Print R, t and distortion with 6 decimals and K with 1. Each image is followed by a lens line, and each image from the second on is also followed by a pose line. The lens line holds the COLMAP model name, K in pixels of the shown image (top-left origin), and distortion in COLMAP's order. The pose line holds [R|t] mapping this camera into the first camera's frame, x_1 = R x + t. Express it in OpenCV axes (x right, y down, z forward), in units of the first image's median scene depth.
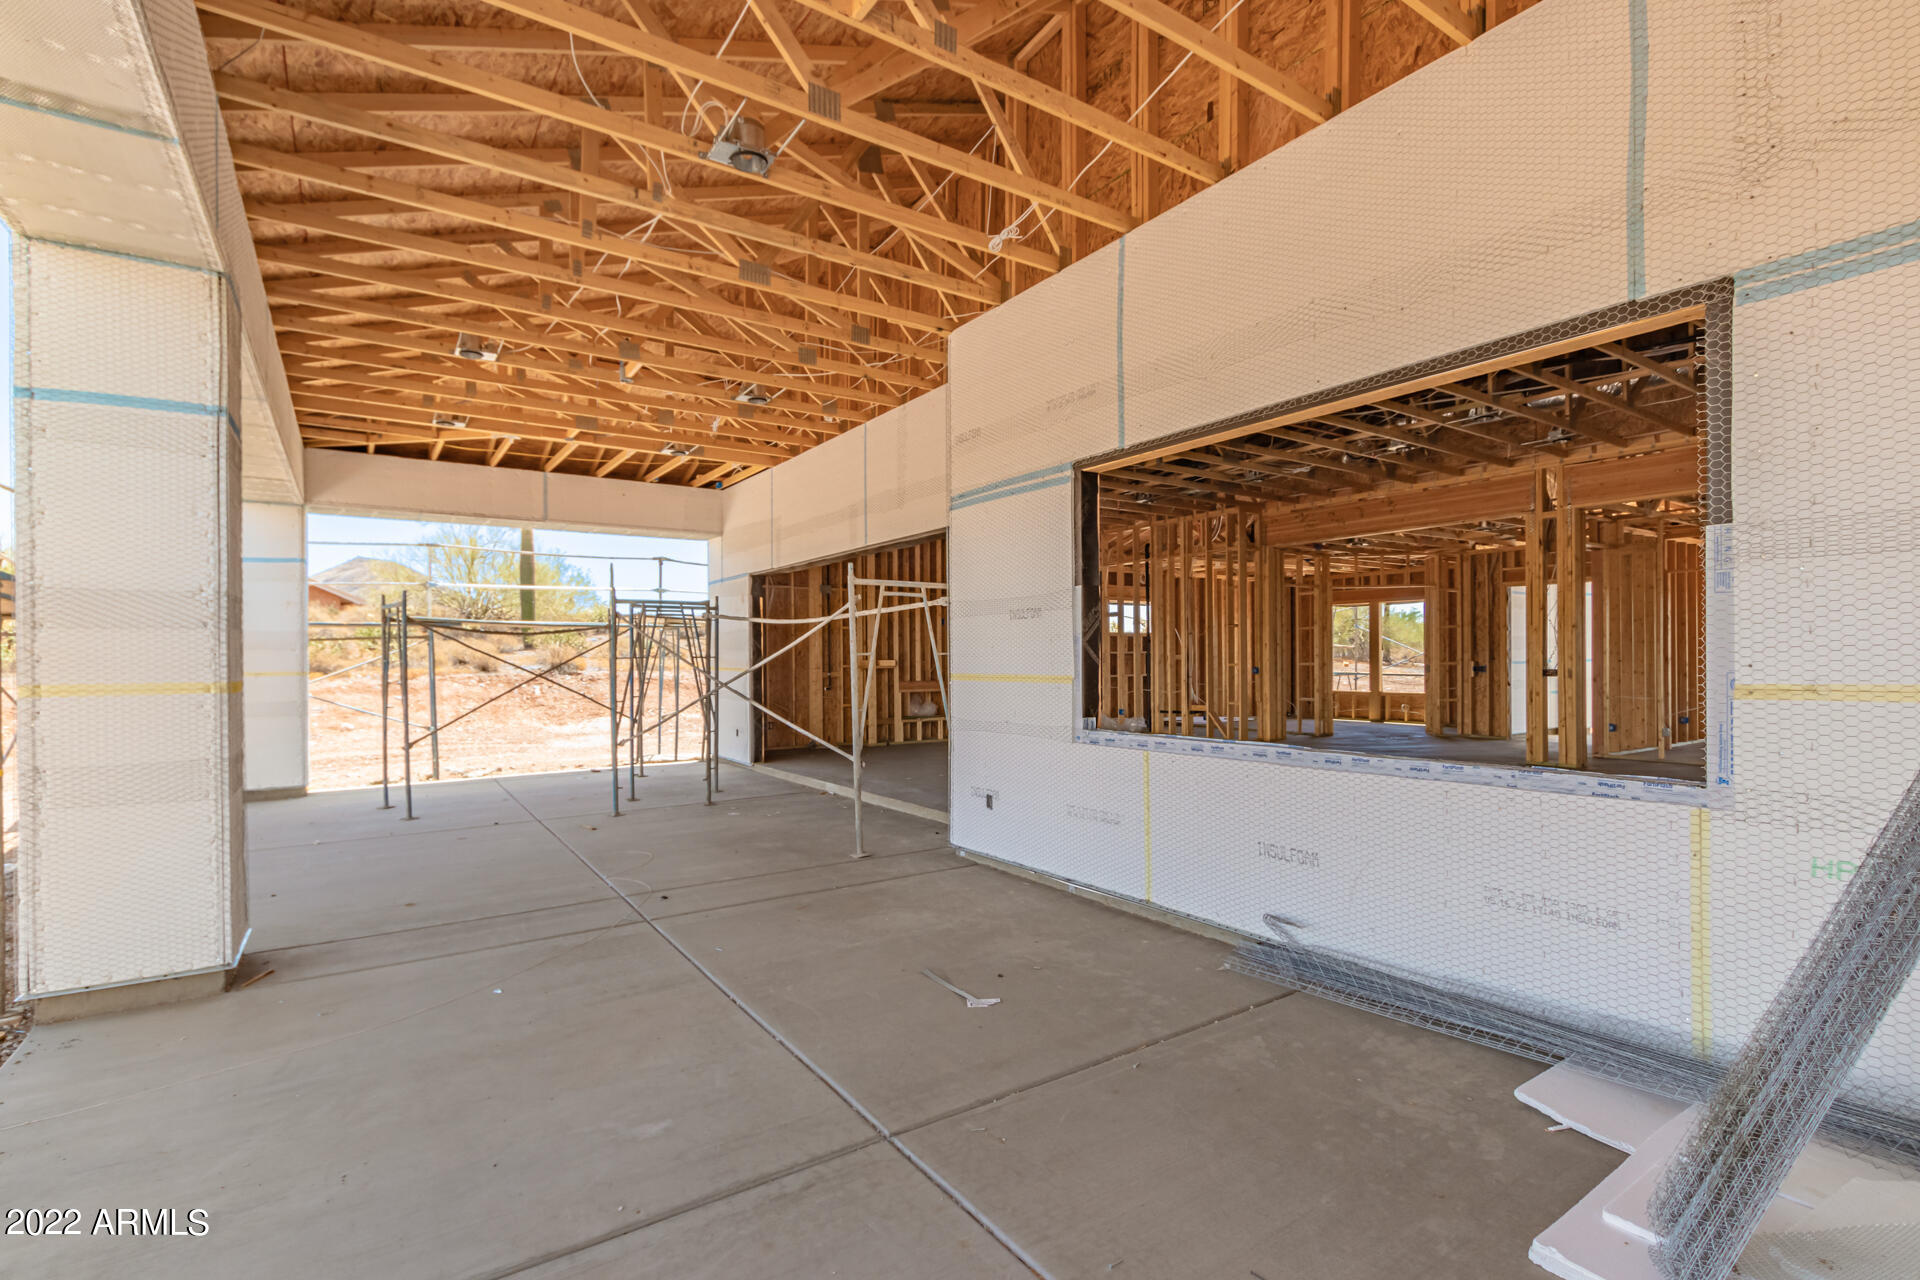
lens RADIAL K [[887.9, 0, 978.0], [0, 887.9, 658.1], [0, 0, 1]] dist [0.001951, -0.005562]
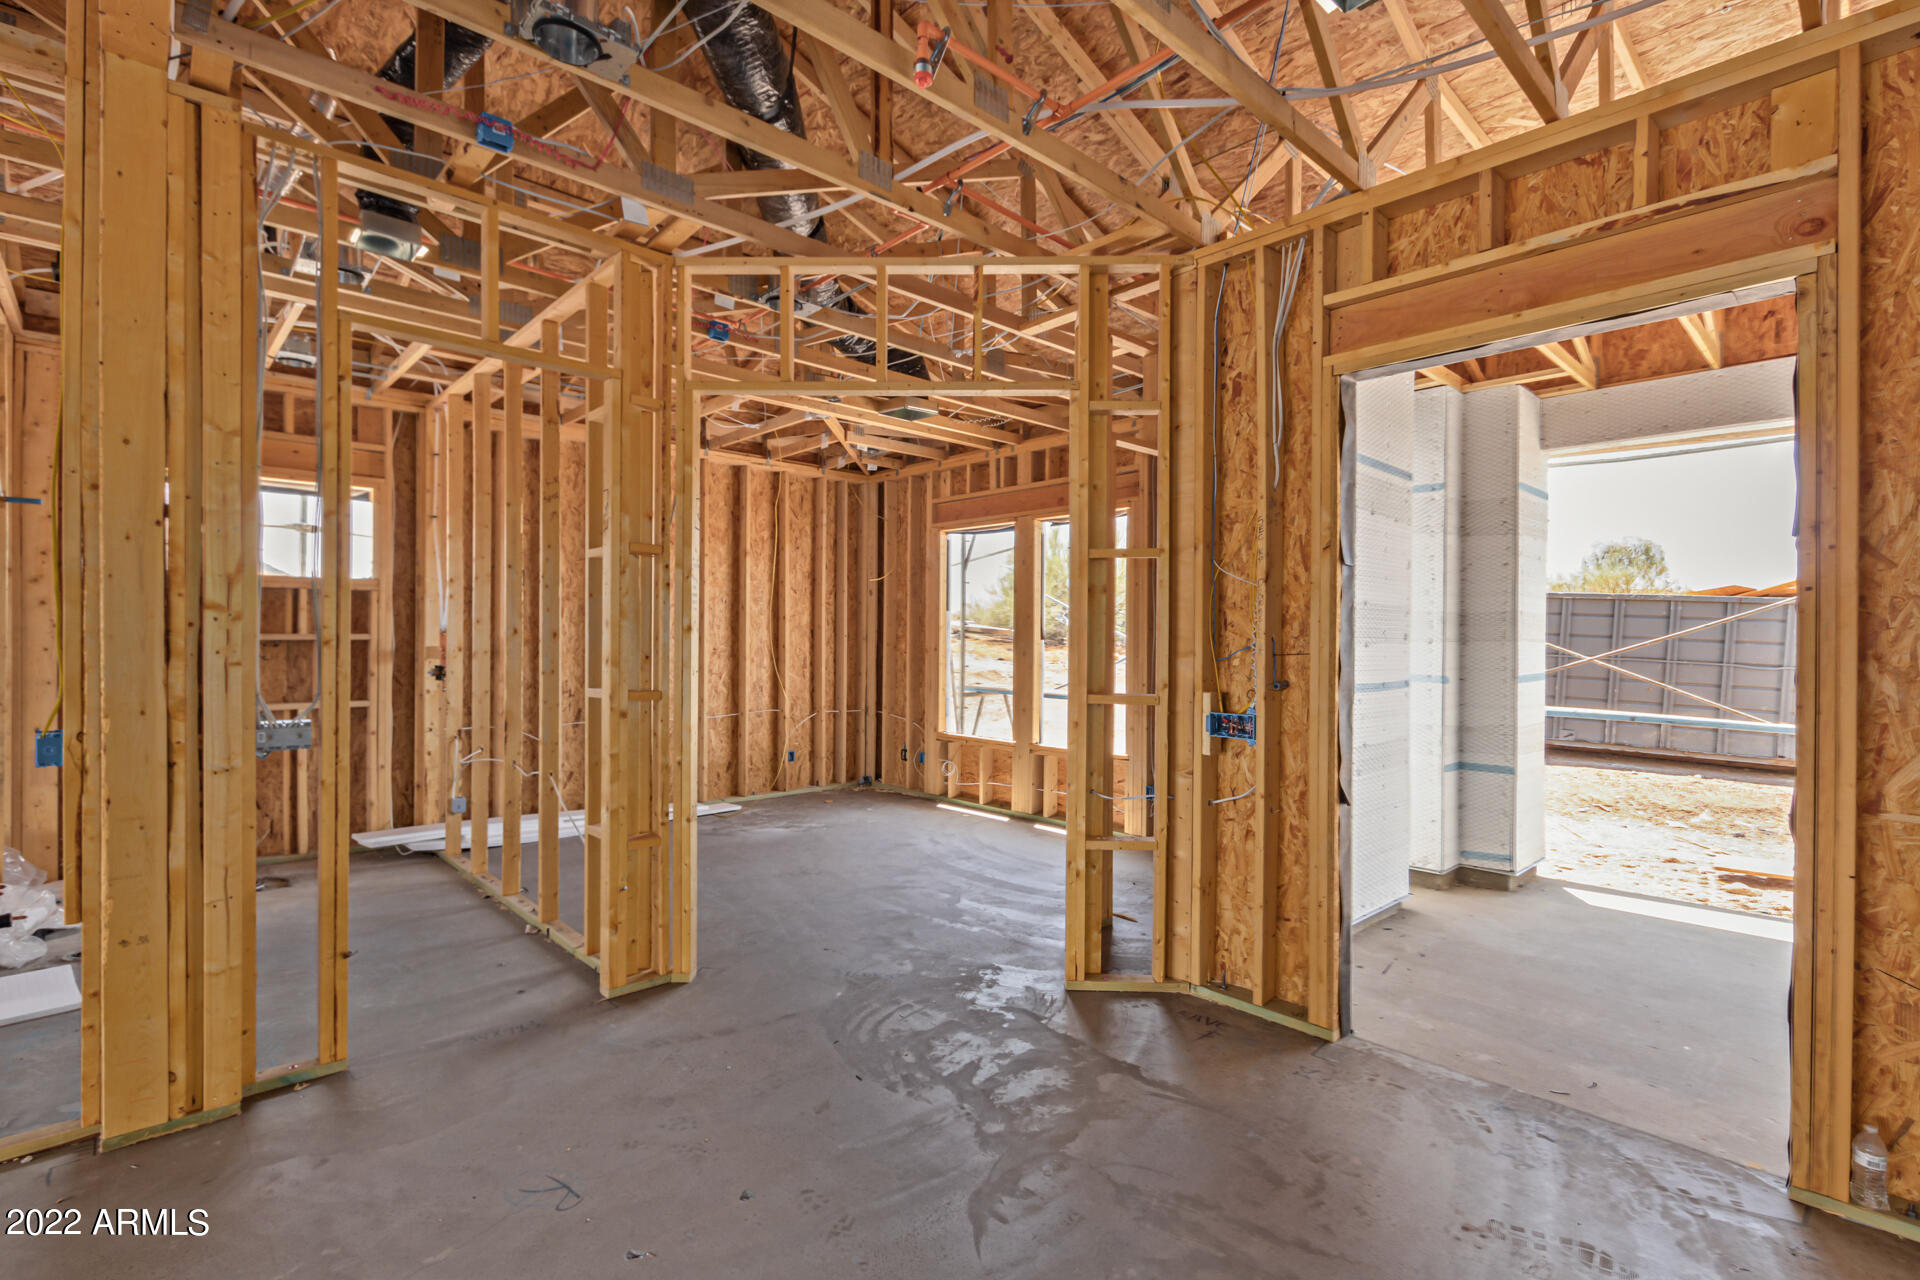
lens RADIAL K [[888.9, 0, 960.0], [0, 888.9, 640.0], [0, 0, 1]] dist [0.000437, -0.000164]
pose [[0.988624, 0.011877, 0.149940, 0.448510], [-0.012282, 0.999923, 0.001772, -0.010763], [-0.149908, -0.003593, 0.988693, 0.759381]]
